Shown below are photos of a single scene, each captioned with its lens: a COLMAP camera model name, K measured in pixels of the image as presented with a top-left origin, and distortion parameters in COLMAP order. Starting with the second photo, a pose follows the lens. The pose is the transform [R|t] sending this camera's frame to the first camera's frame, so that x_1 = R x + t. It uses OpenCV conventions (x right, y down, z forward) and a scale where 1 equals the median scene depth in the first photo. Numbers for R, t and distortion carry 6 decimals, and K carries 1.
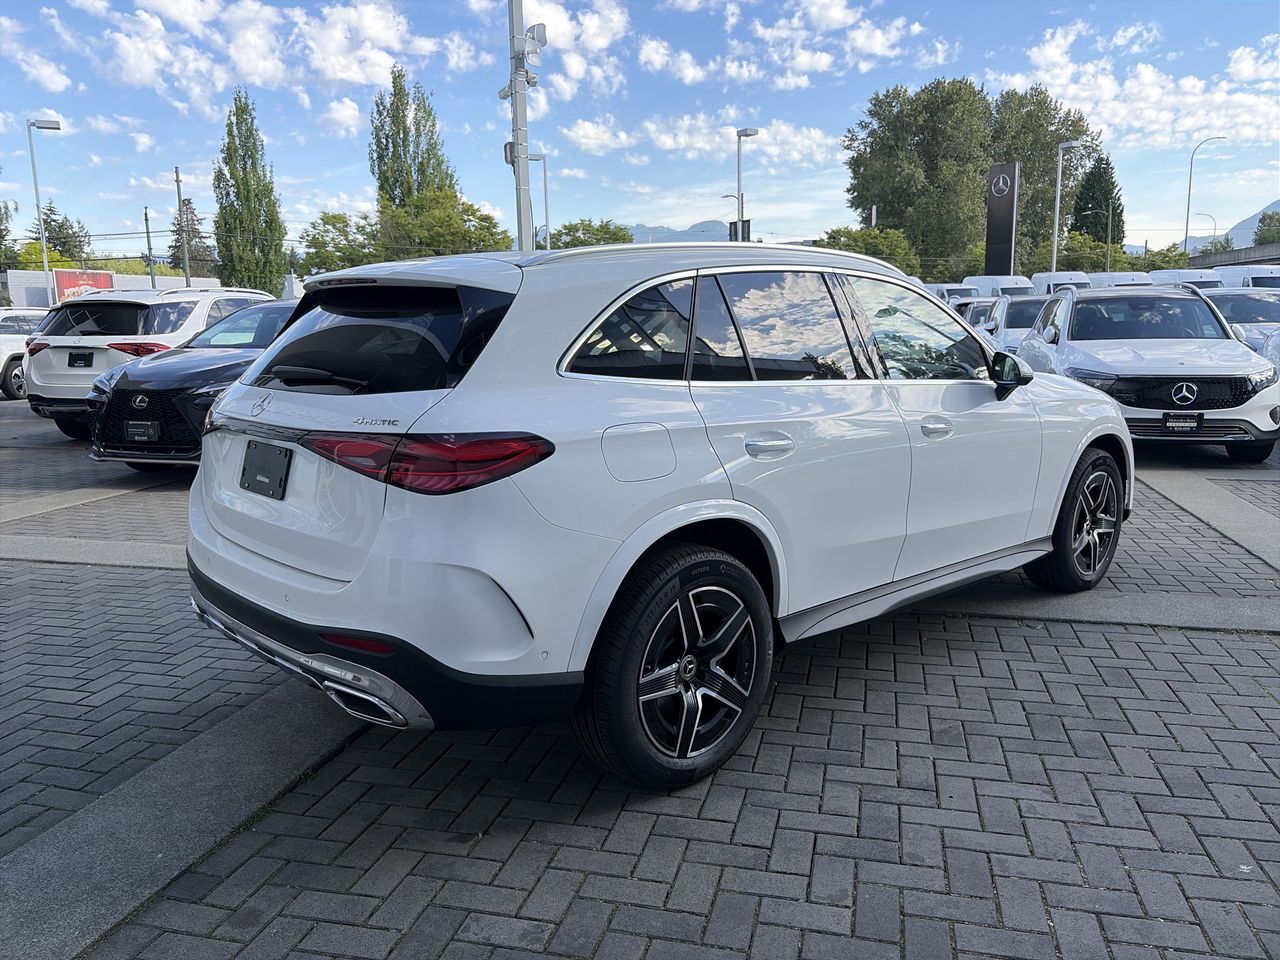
lens RADIAL K [[974.8, 0, 634.0], [0, 974.8, 481.3], [0, 0, 1]] dist [0.038979, -0.036856]
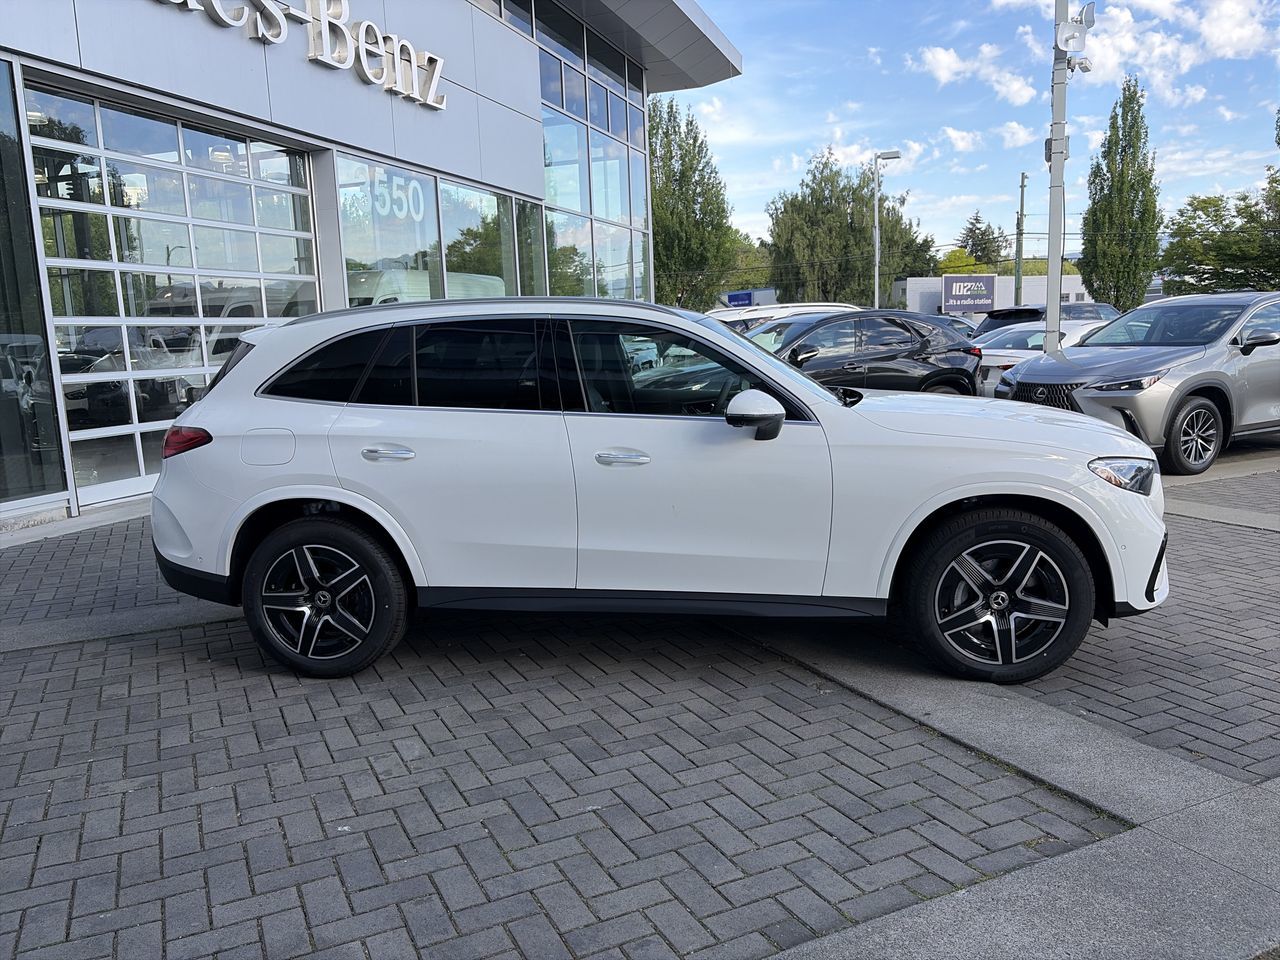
lens RADIAL K [[974.8, 0, 633.5], [0, 974.8, 480.4], [0, 0, 1]] dist [0.038979, -0.036856]
pose [[0.641490, 0.109426, -0.759287, 0.985911], [-0.106292, 0.992906, 0.053292, -0.076953], [0.759732, 0.046520, 0.648570, 0.268374]]
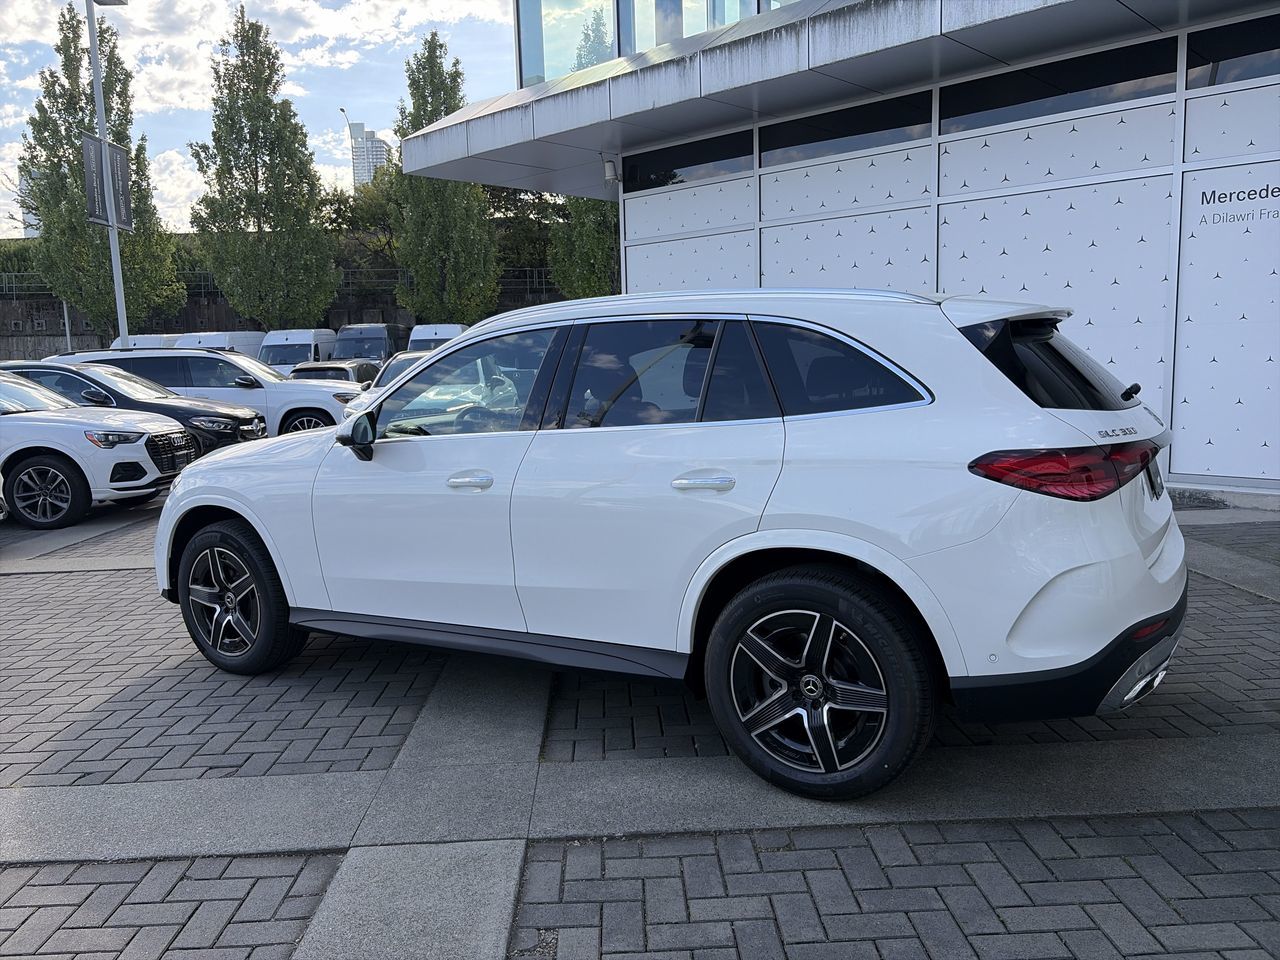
lens RADIAL K [[974.8, 0, 634.6], [0, 974.8, 482.4], [0, 0, 1]] dist [0.038979, -0.036856]
pose [[-0.268715, -0.102188, 0.957784, -0.873418], [0.198650, 0.967101, 0.158916, -0.202831], [-0.942513, 0.232967, -0.239575, 1.233765]]
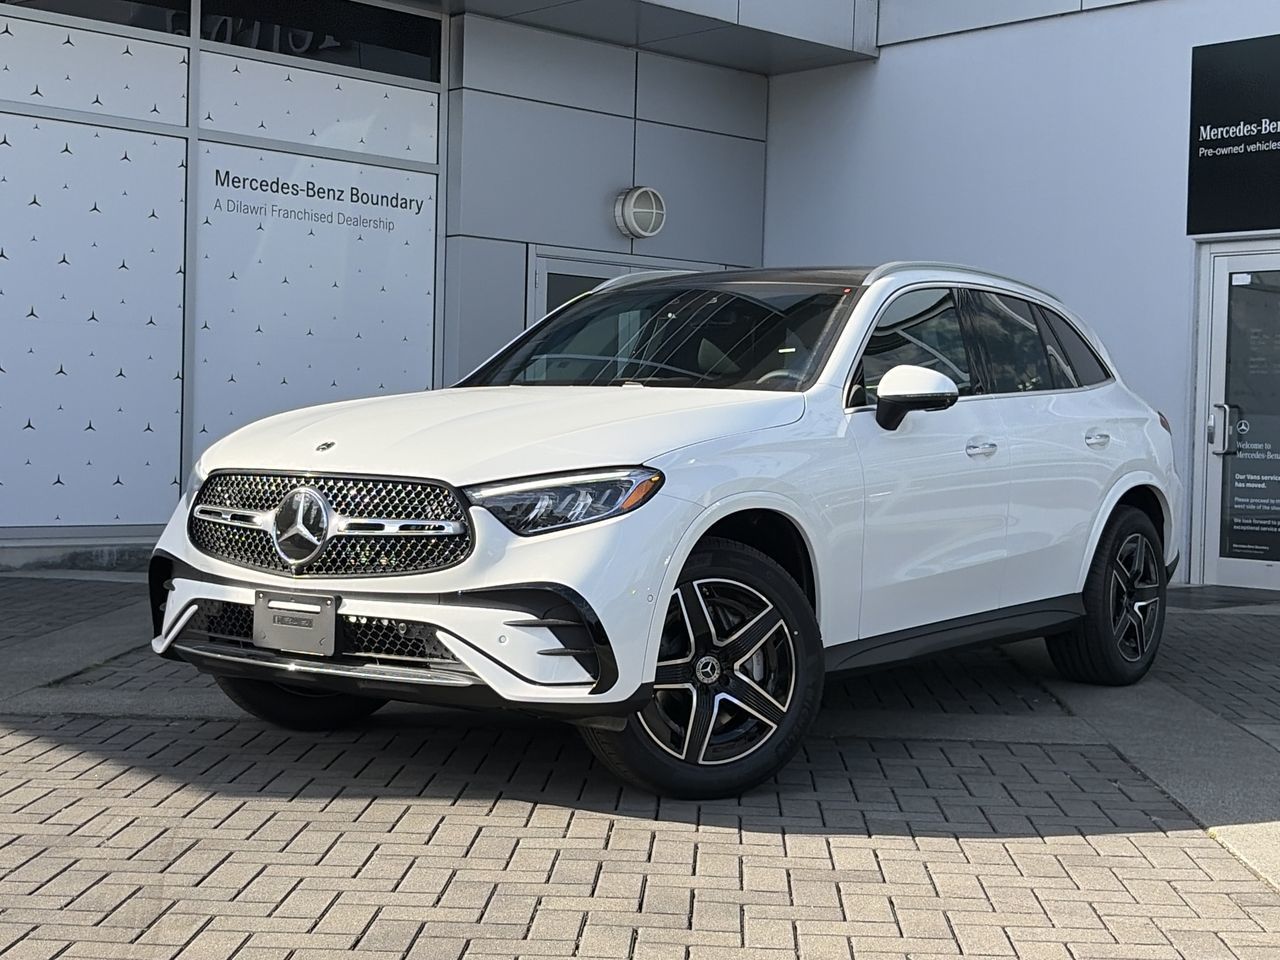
lens RADIAL K [[1858.5, 0, 636.9], [0, 1858.5, 475.4], [0, 0, 1]] dist [0.101798, 0.000000]
pose [[-0.980004, -0.003760, -0.198942, 0.544466], [-0.044286, 0.978865, 0.199655, -0.358642], [0.193986, 0.204473, -0.959458, 2.532272]]
